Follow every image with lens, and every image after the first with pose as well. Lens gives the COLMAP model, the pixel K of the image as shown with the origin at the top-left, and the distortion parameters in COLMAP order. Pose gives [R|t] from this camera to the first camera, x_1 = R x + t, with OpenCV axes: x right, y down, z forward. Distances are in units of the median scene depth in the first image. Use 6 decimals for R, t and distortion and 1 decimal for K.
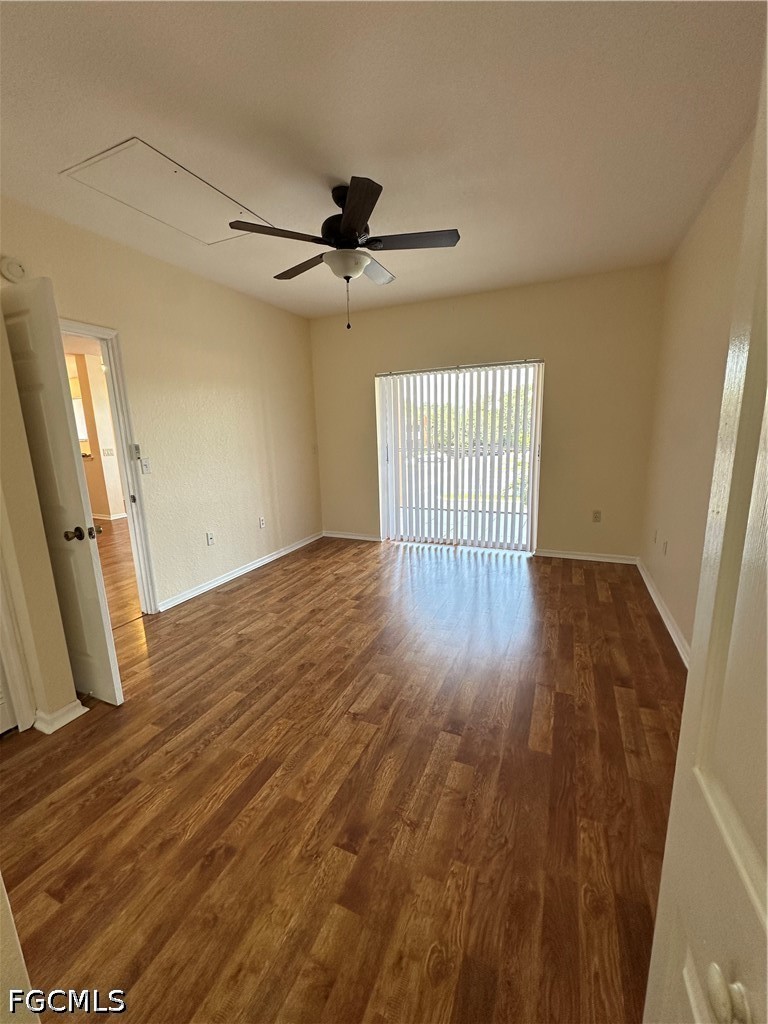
lens RADIAL K [[410.3, 0, 384.6], [0, 410.3, 511.9], [0, 0, 1]] dist [-0.004244, 0.001205]
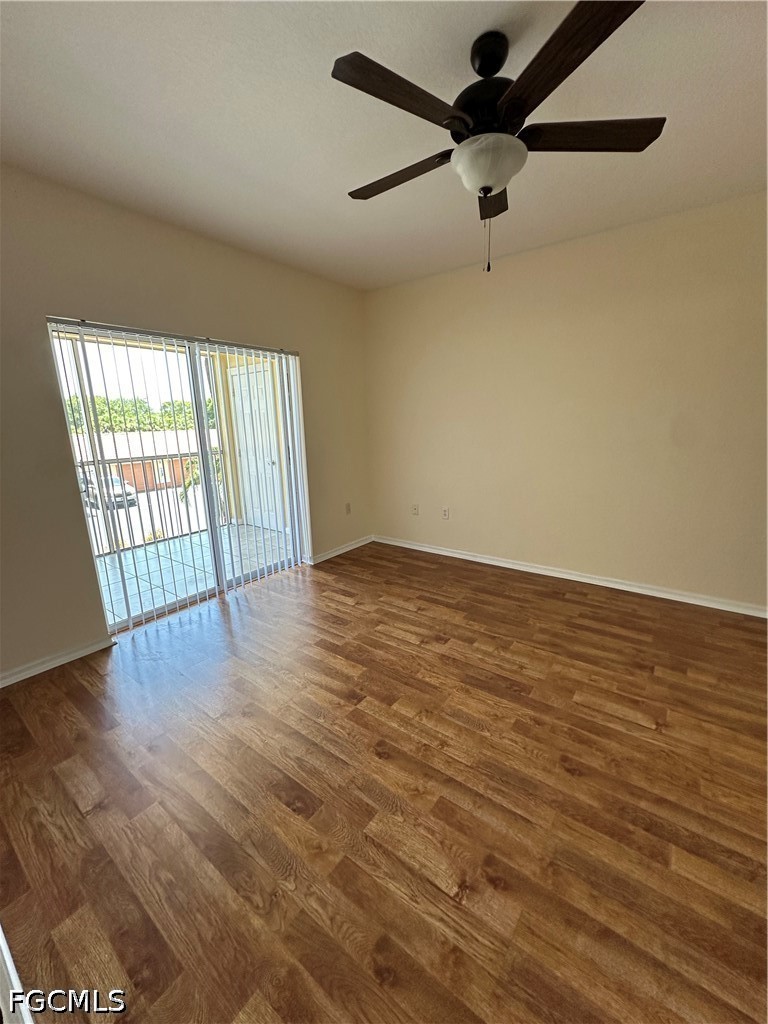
lens RADIAL K [[410.3, 0, 384.6], [0, 410.3, 511.9], [0, 0, 1]] dist [-0.004244, 0.001205]
pose [[0.219262, -0.190871, 0.956814, -1.012980], [0.208951, 0.967110, 0.145042, -0.240121], [-0.953028, 0.168125, 0.251934, 1.283653]]
